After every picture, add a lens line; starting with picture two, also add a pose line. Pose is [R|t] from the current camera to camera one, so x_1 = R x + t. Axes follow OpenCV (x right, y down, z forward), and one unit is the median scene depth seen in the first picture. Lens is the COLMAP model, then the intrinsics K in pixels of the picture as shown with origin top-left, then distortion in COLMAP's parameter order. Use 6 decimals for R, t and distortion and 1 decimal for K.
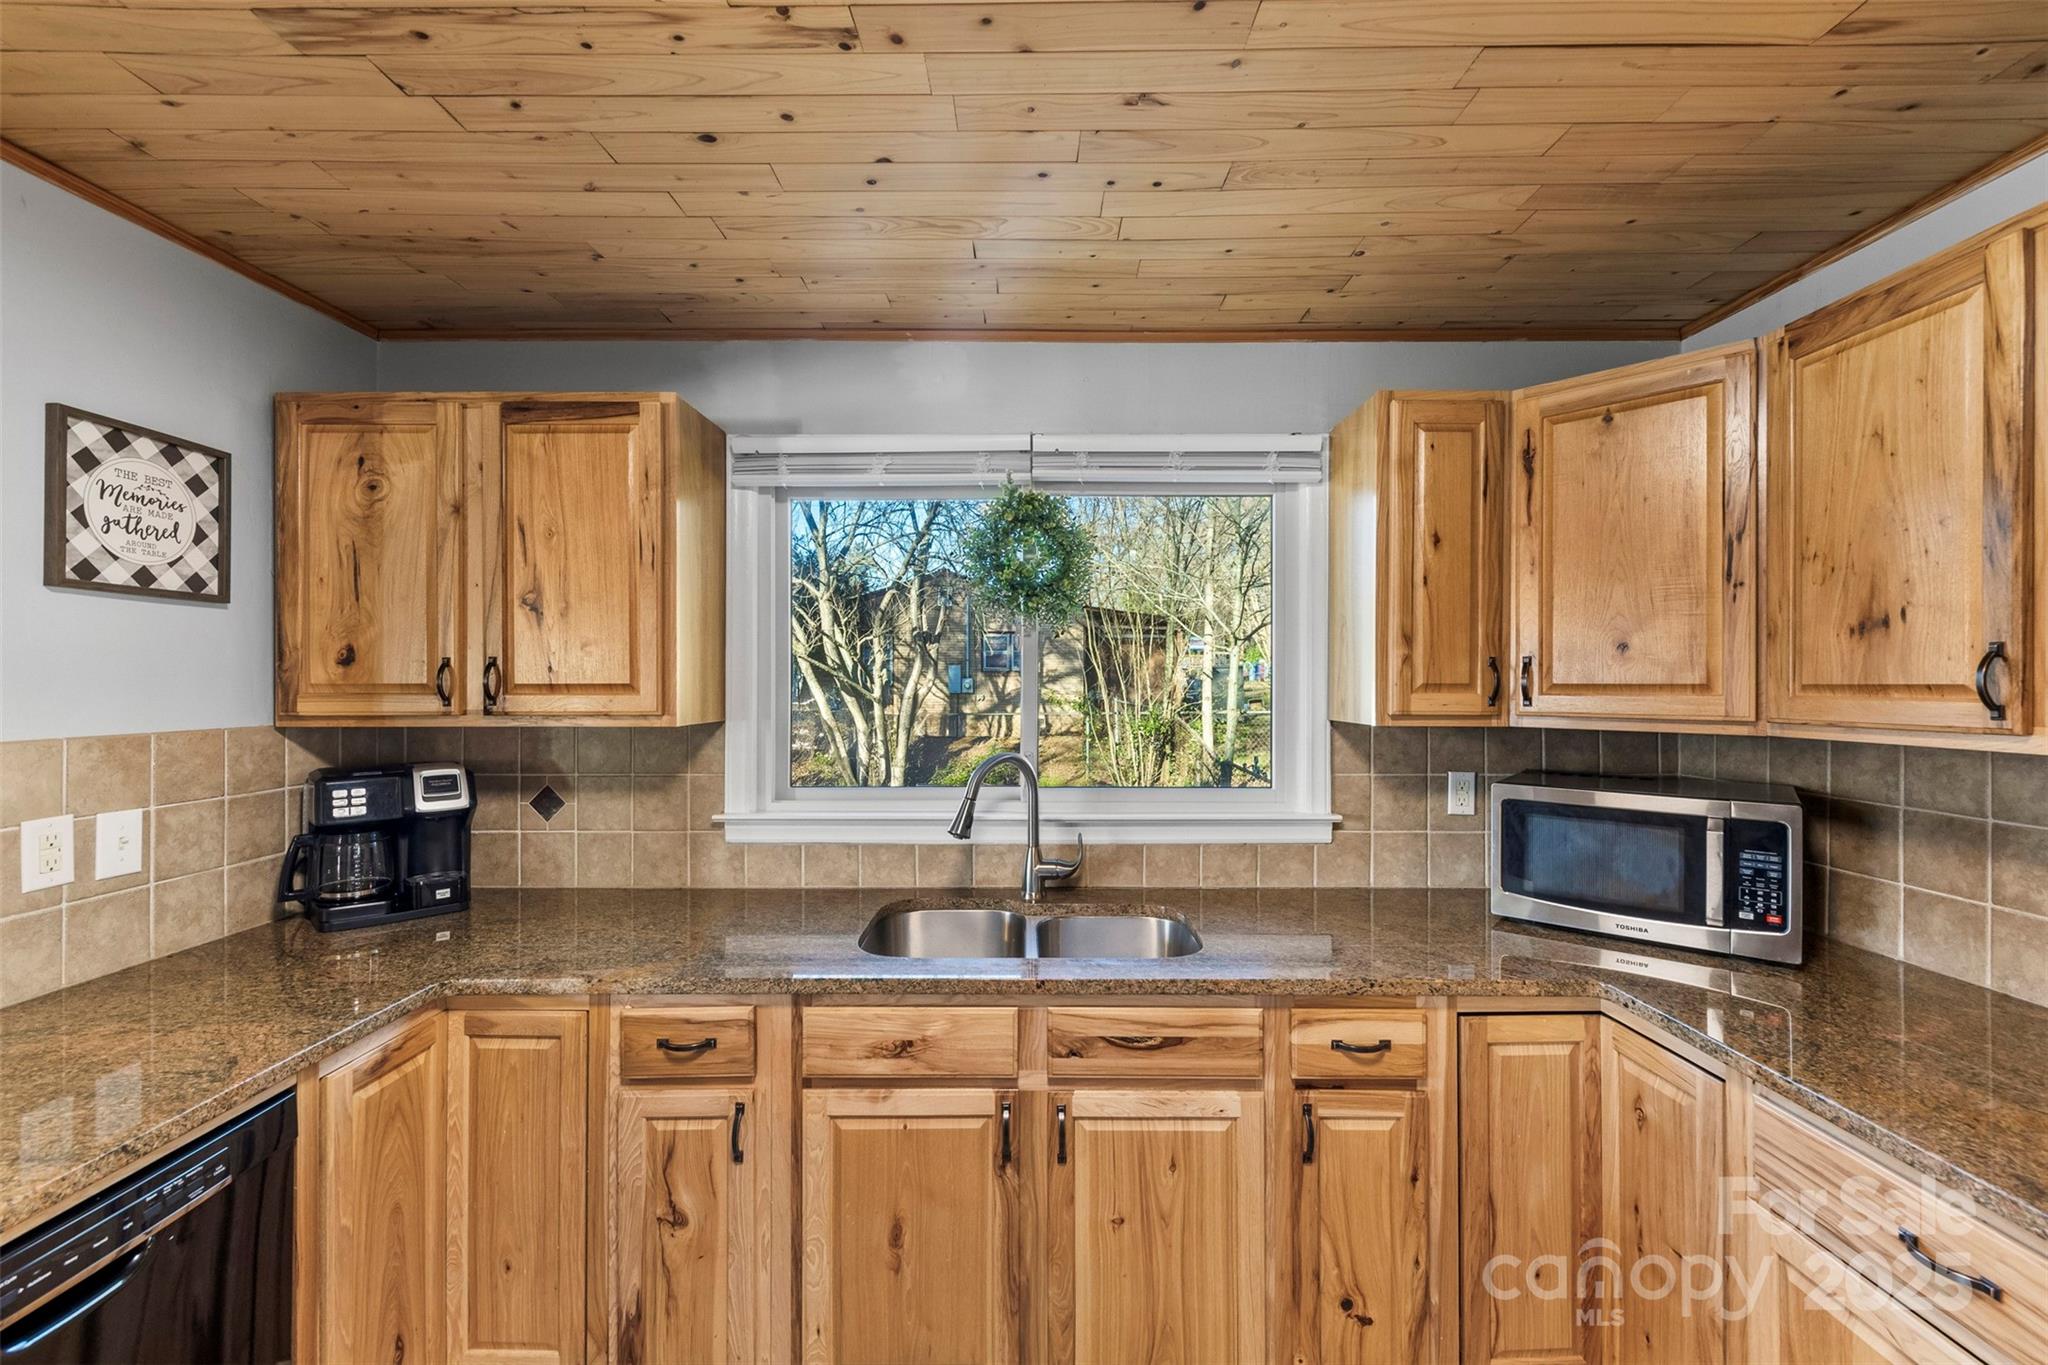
lens RADIAL K [[830.2, 0, 1021.4], [0, 830.2, 679.4], [0, 0, 1]] dist [0.011933, -0.005477]
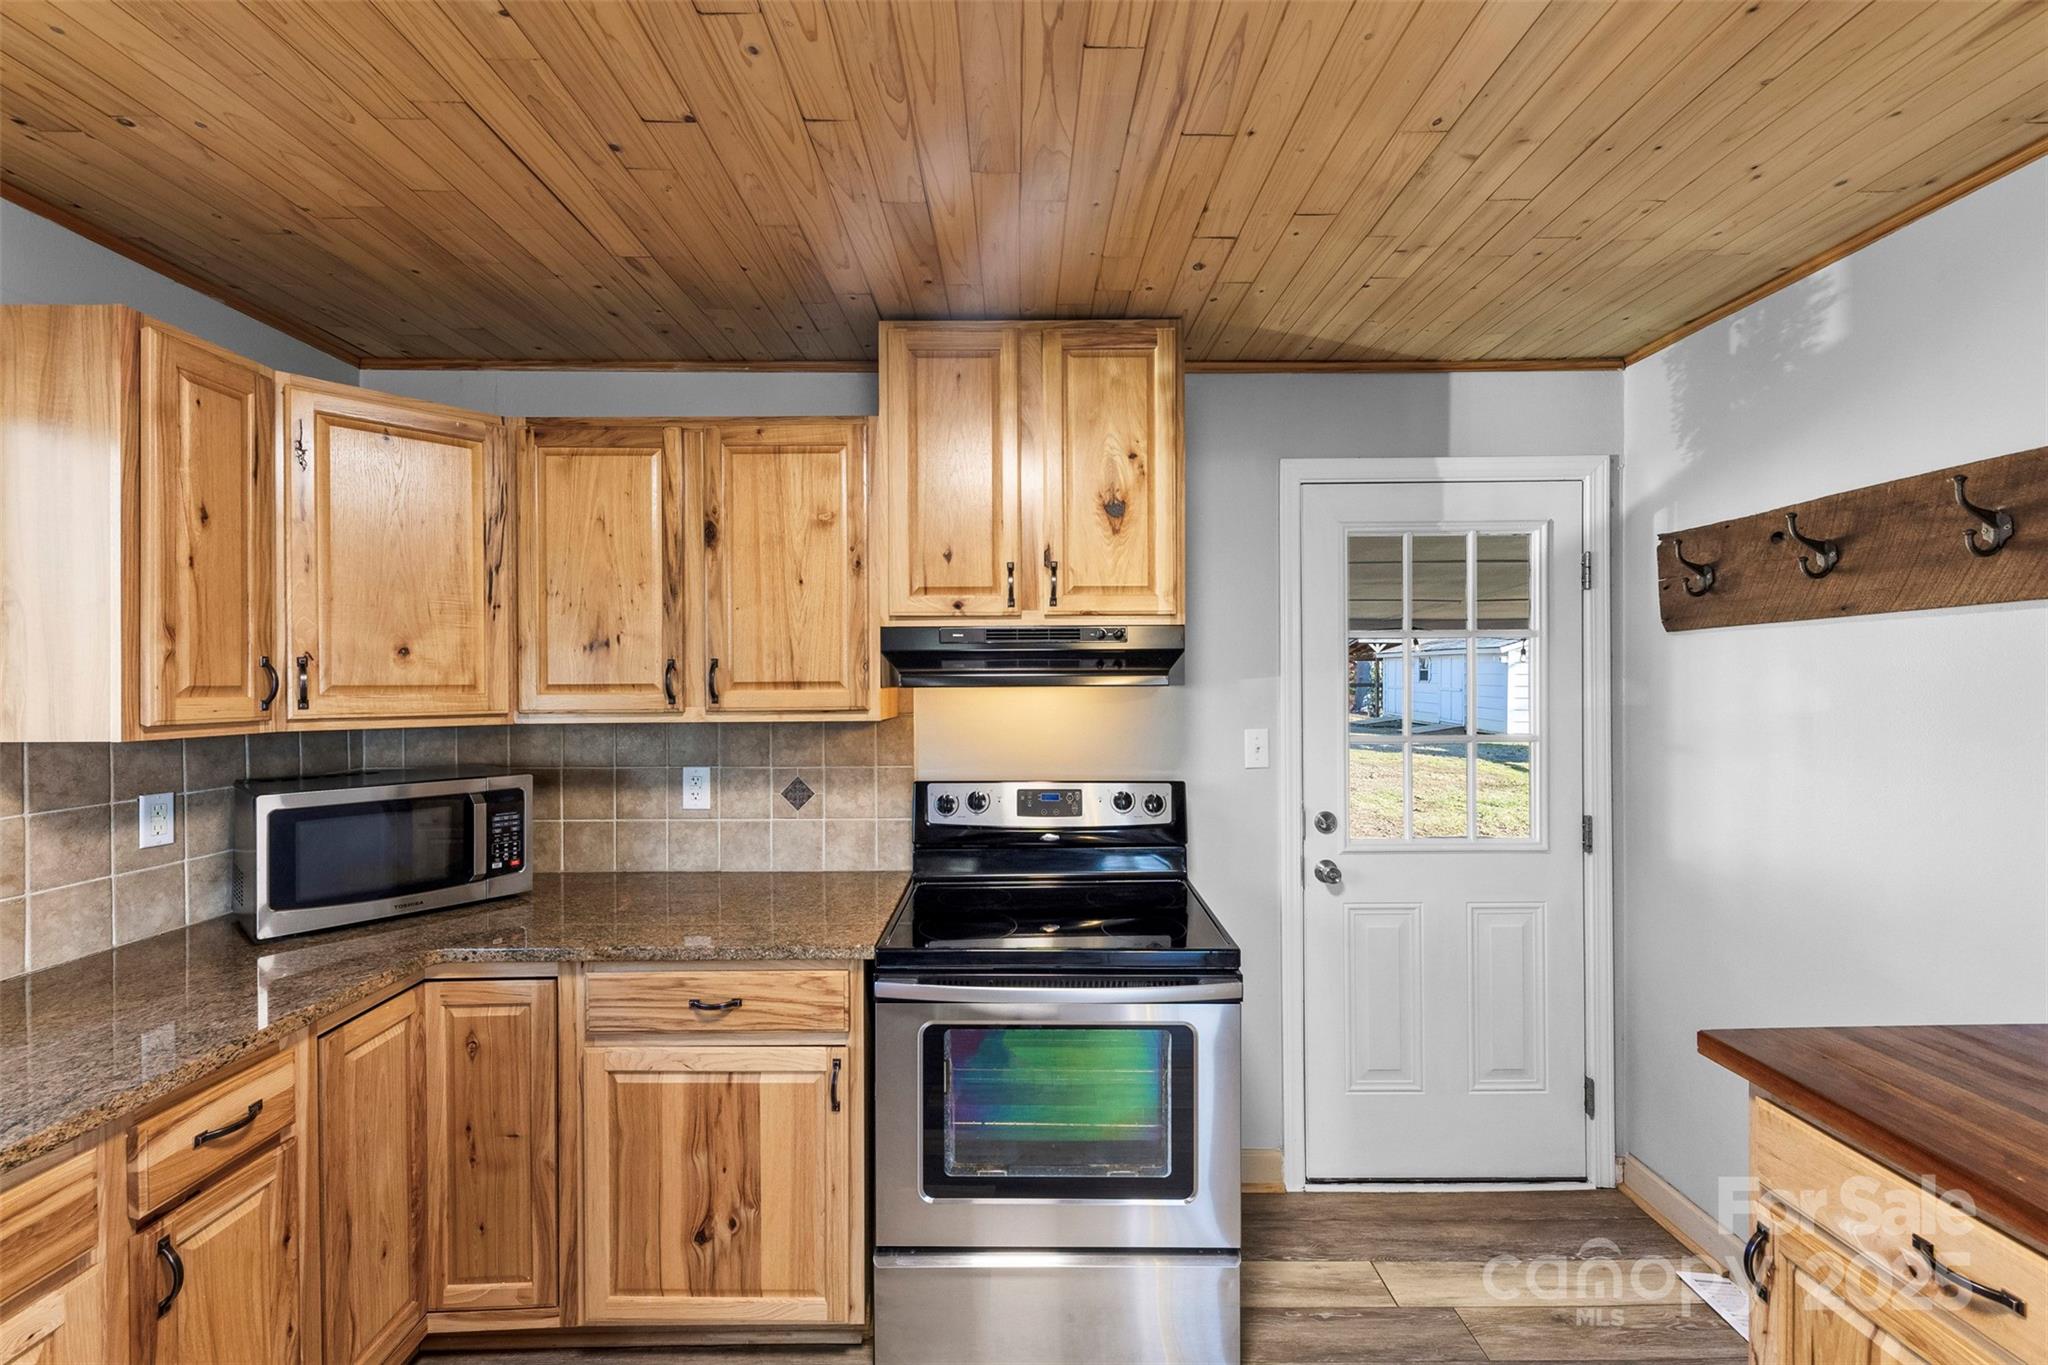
lens RADIAL K [[809.6, 0, 1019.3], [0, 809.6, 686.0], [0, 0, 1]] dist [0.011521, -0.005649]
pose [[-0.012893, -0.006662, 0.999895, -0.382513], [0.000907, 0.999977, 0.006675, 0.000255], [-0.999916, 0.000993, -0.012887, 0.212556]]
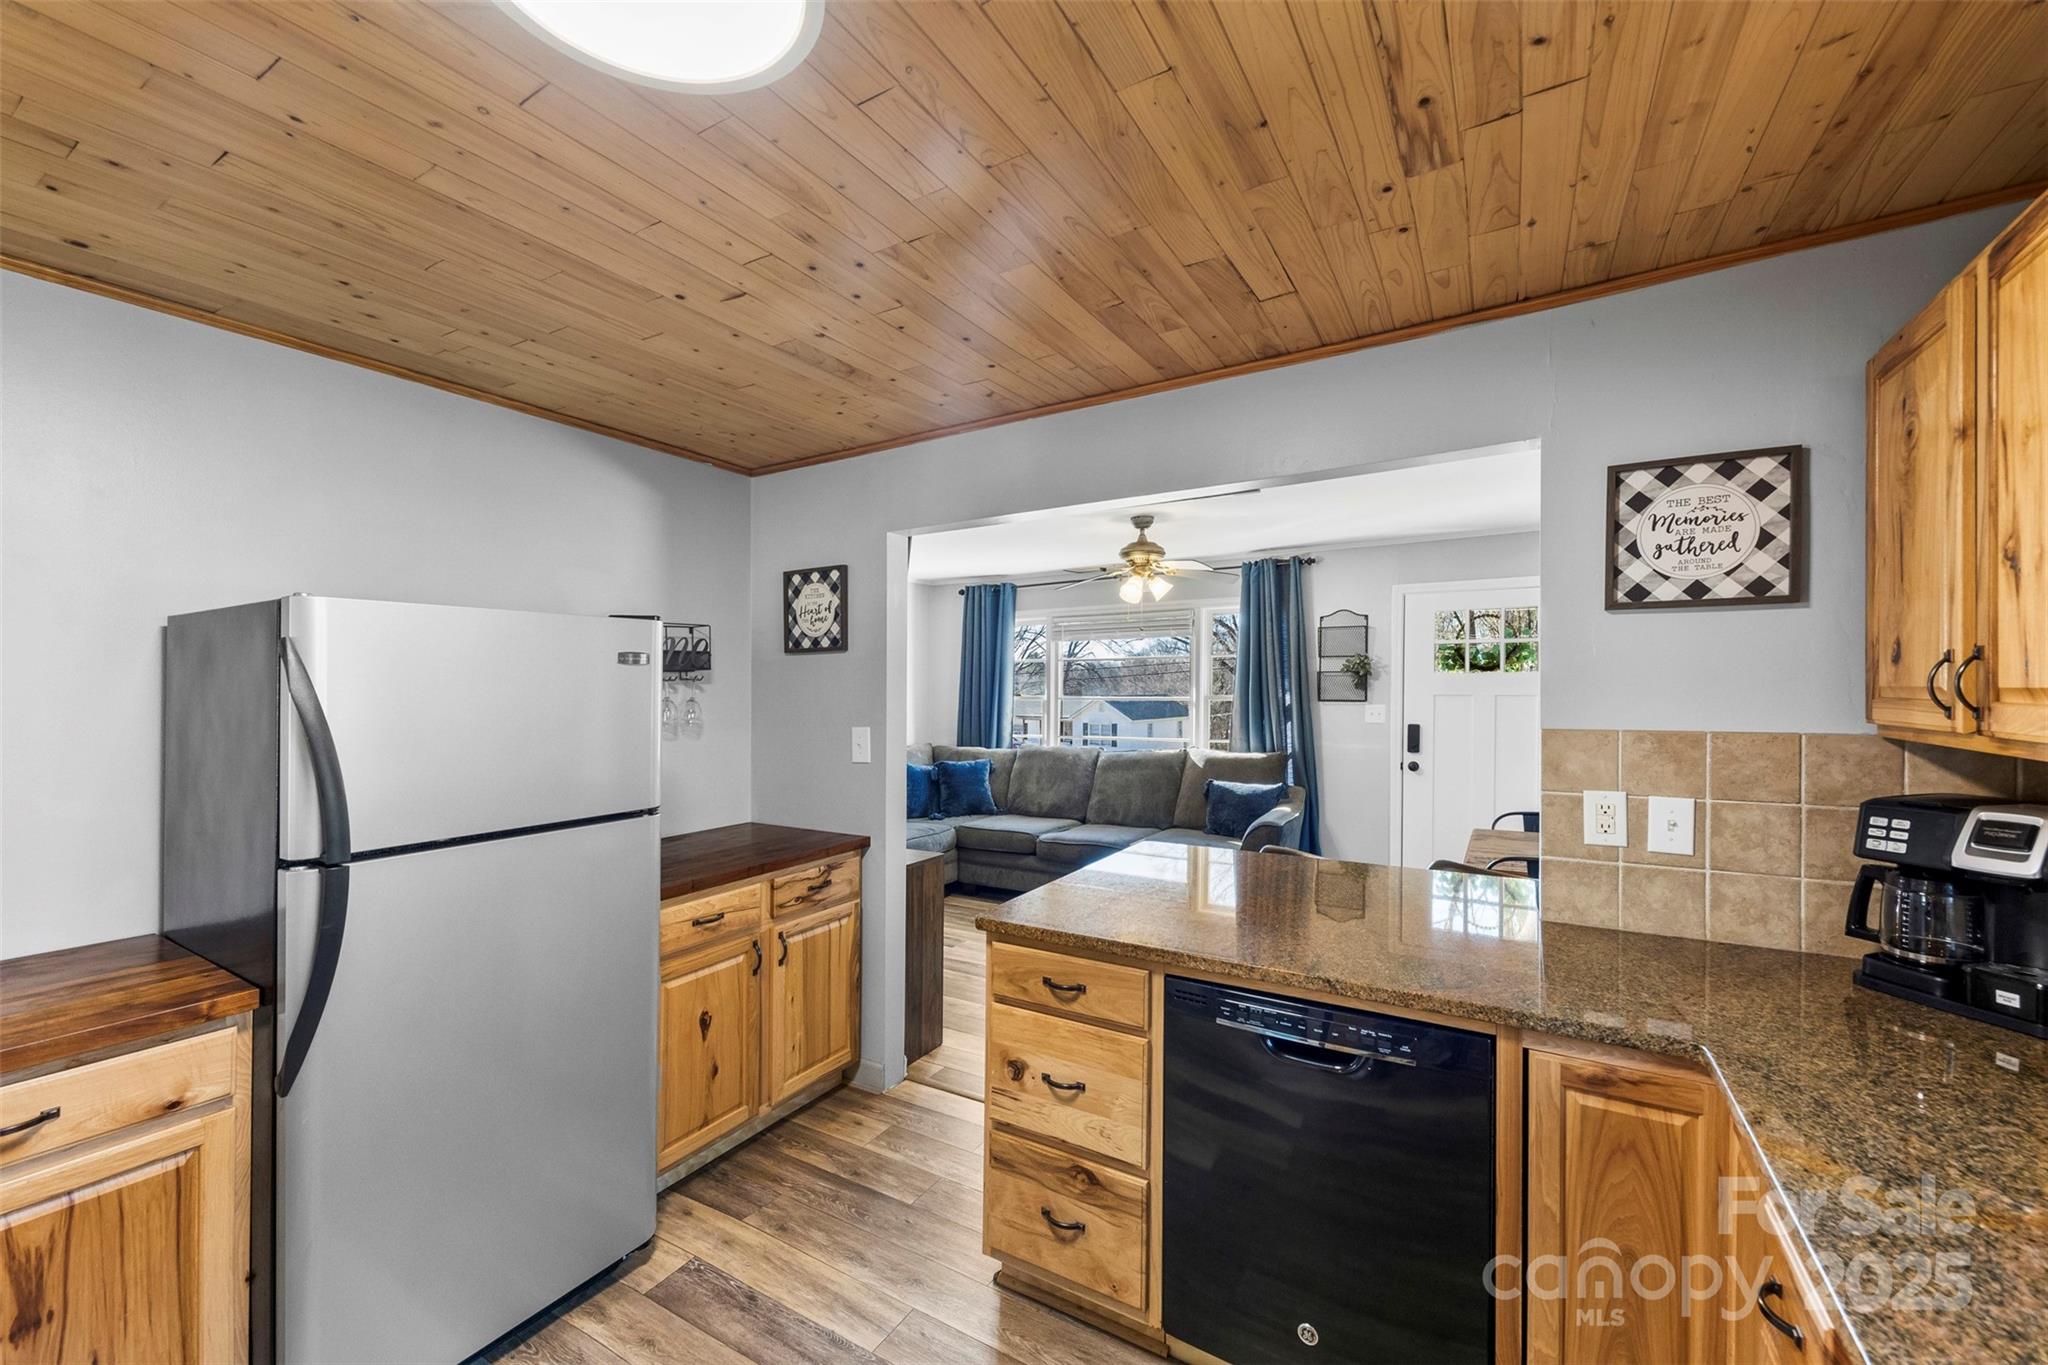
lens RADIAL K [[814.4, 0, 1010.6], [0, 814.4, 667.7], [0, 0, 1]] dist [0.000648, -0.004926]
pose [[-0.520187, -0.014981, -0.853921, 0.338611], [0.008102, 0.999715, -0.022474, -0.002902], [0.854014, -0.018609, -0.519917, 0.776915]]
